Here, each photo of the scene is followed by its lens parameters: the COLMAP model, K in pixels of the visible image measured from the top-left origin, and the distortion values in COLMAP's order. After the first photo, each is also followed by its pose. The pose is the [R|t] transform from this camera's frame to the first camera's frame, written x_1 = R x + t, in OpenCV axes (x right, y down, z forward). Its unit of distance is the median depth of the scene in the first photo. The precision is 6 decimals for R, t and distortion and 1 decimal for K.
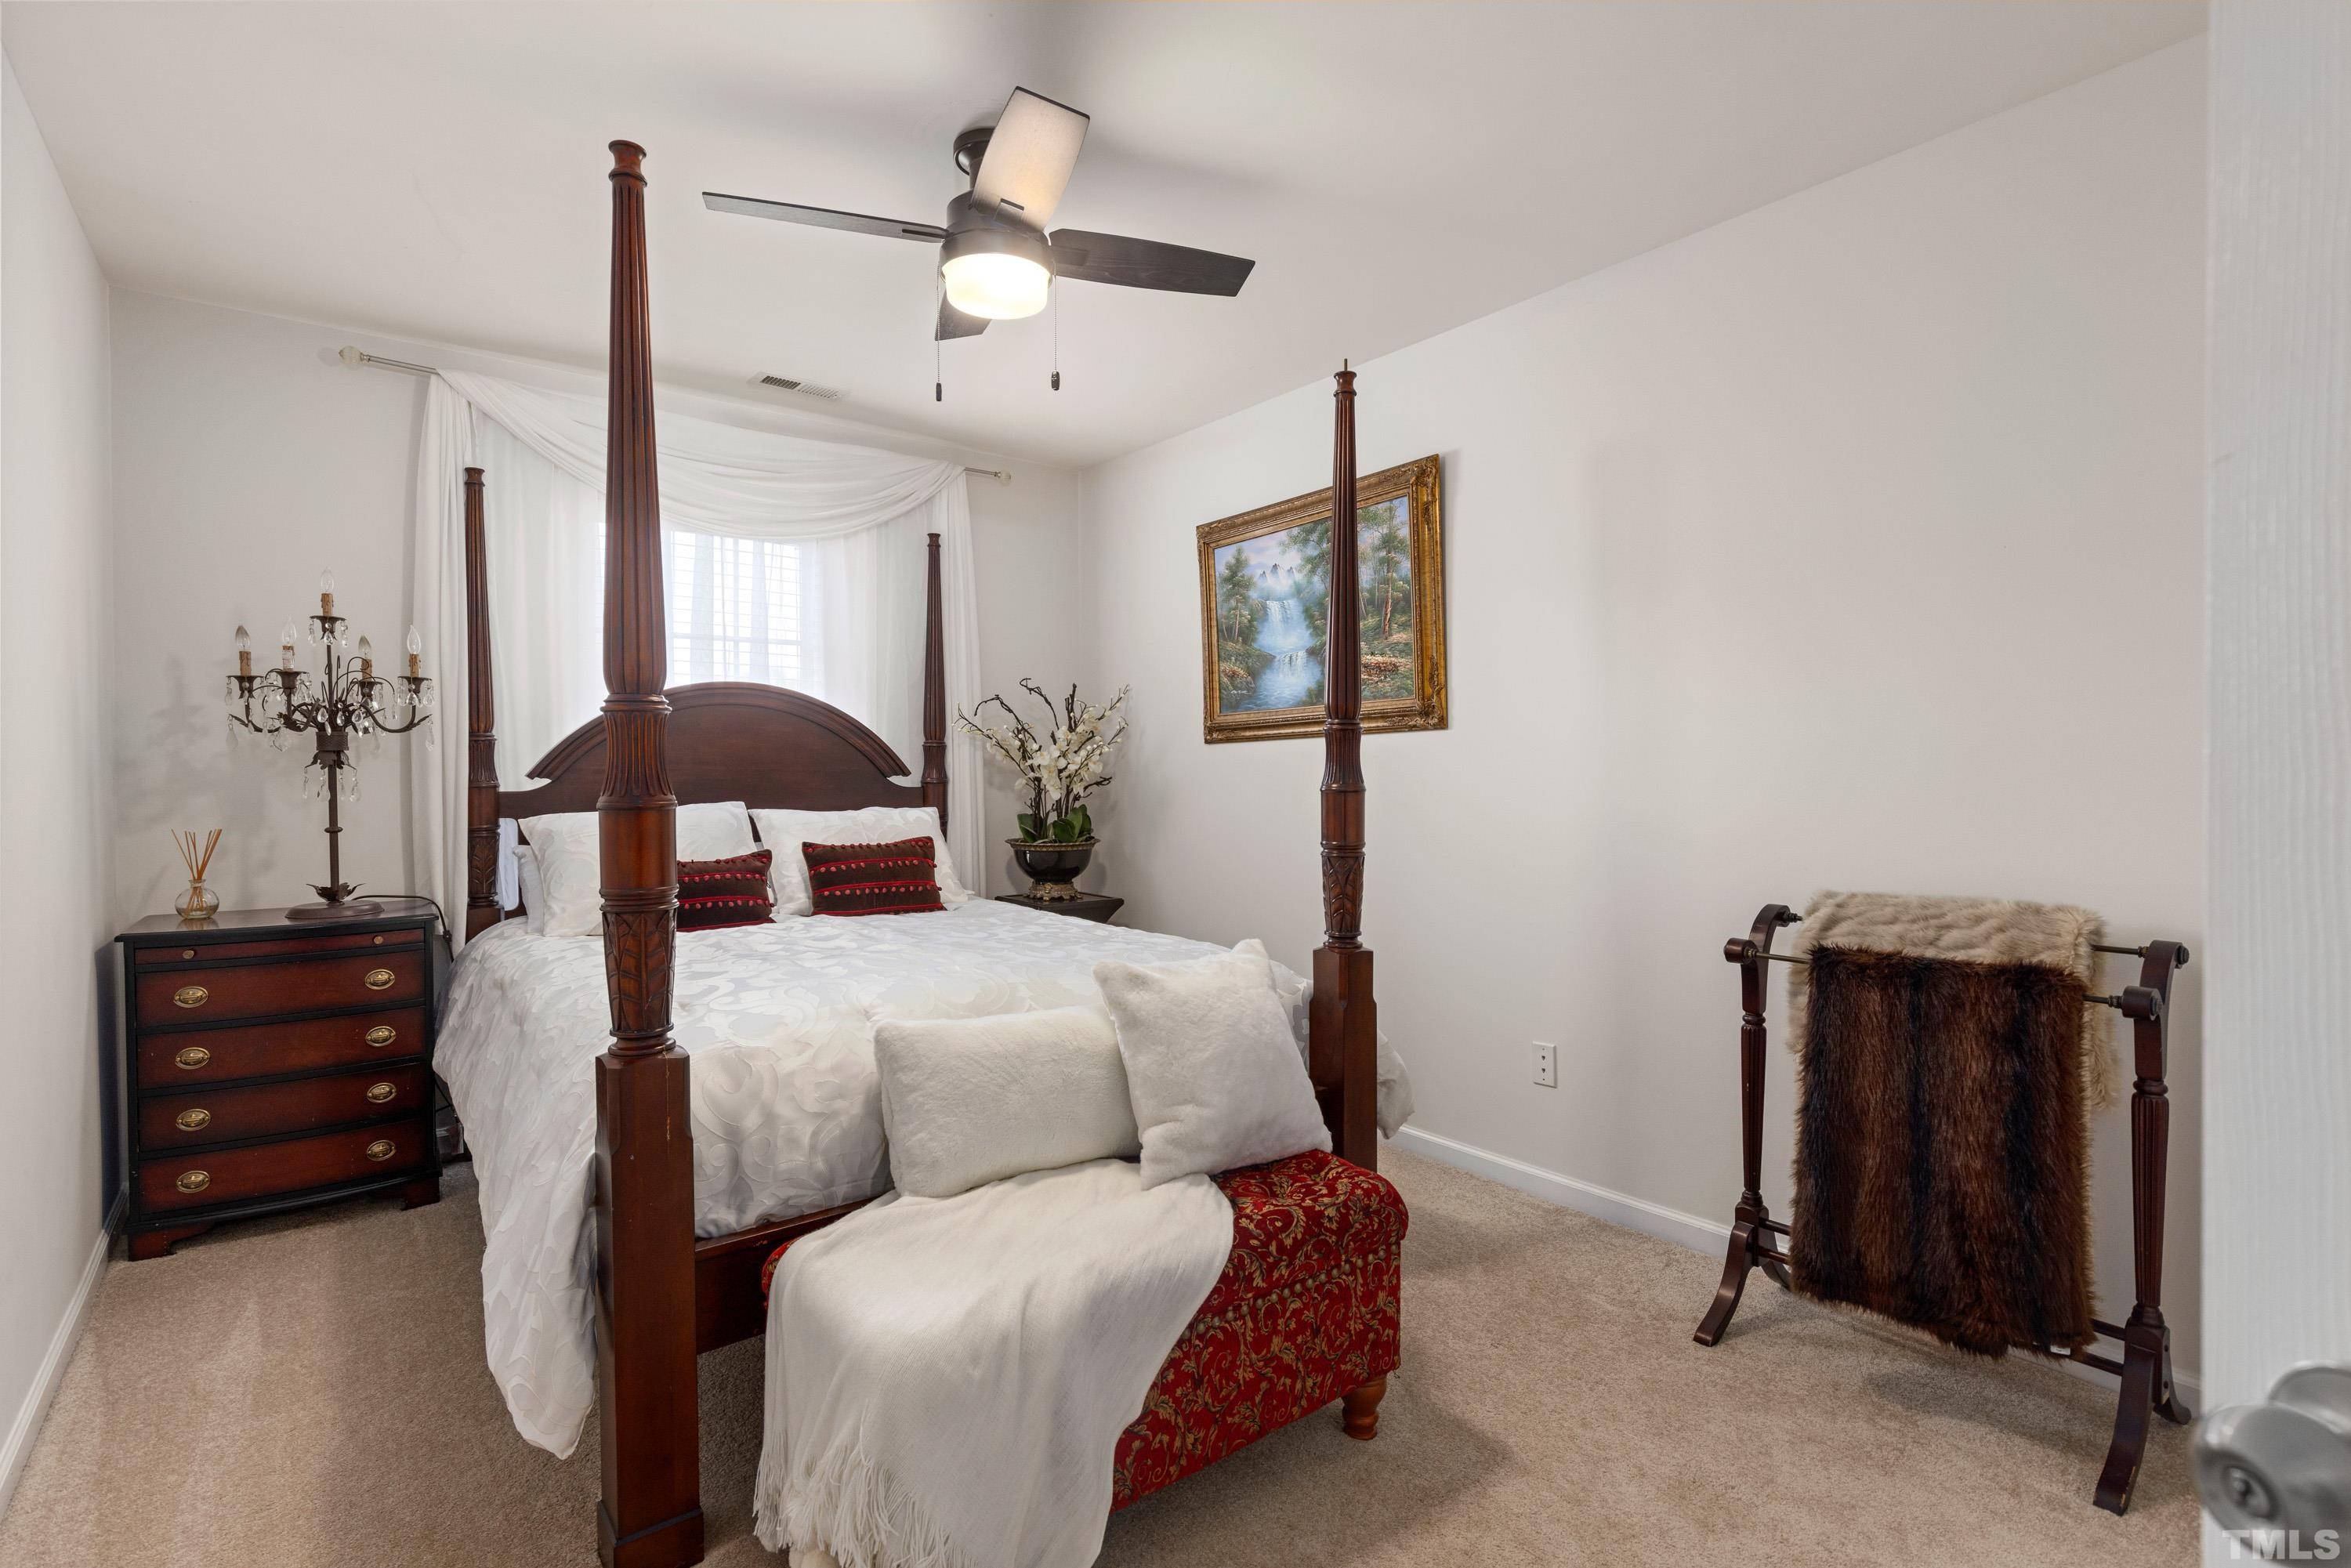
lens RADIAL K [[1132.8, 0, 1188.7], [0, 1132.8, 789.4], [0, 0, 1]] dist [0.005141, 0.000559]
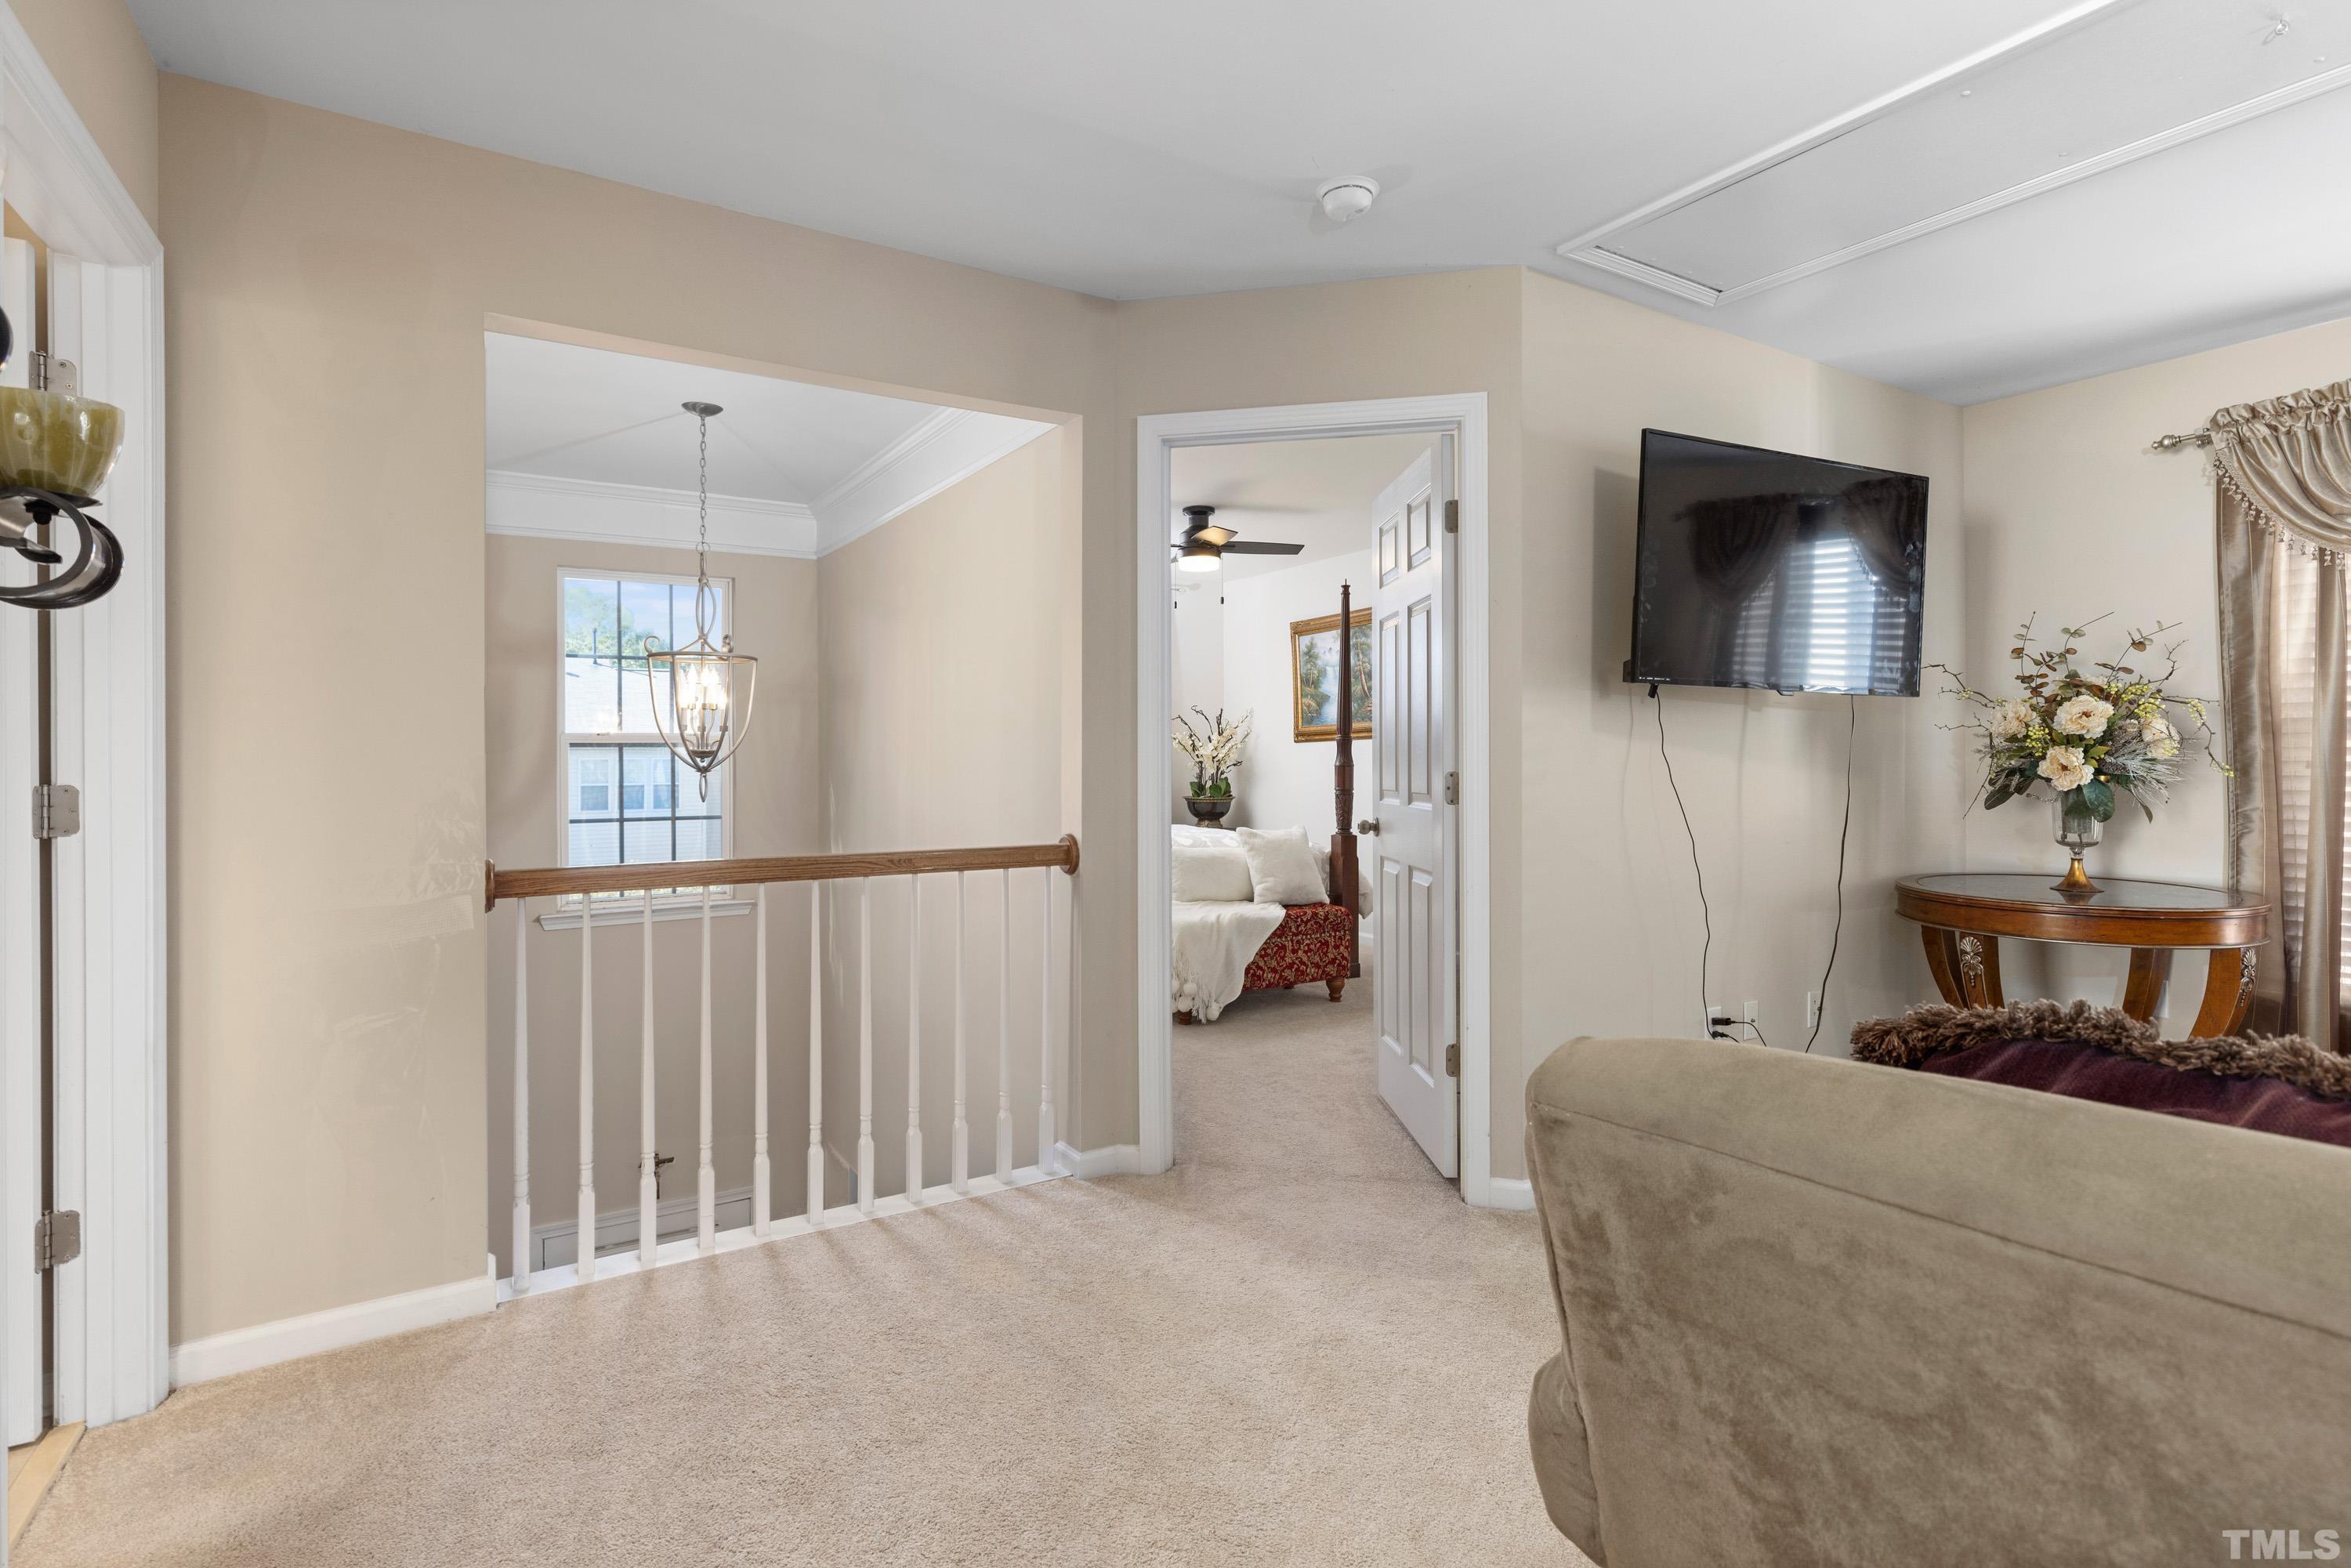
lens RADIAL K [[1132.8, 0, 1183.3], [0, 1132.8, 780.6], [0, 0, 1]] dist [0.005141, 0.000559]
pose [[0.993374, 0.005549, -0.114789, 0.050615], [-0.005652, 0.999984, -0.000574, 0.023508], [0.114784, 0.001218, 0.993390, -0.876381]]
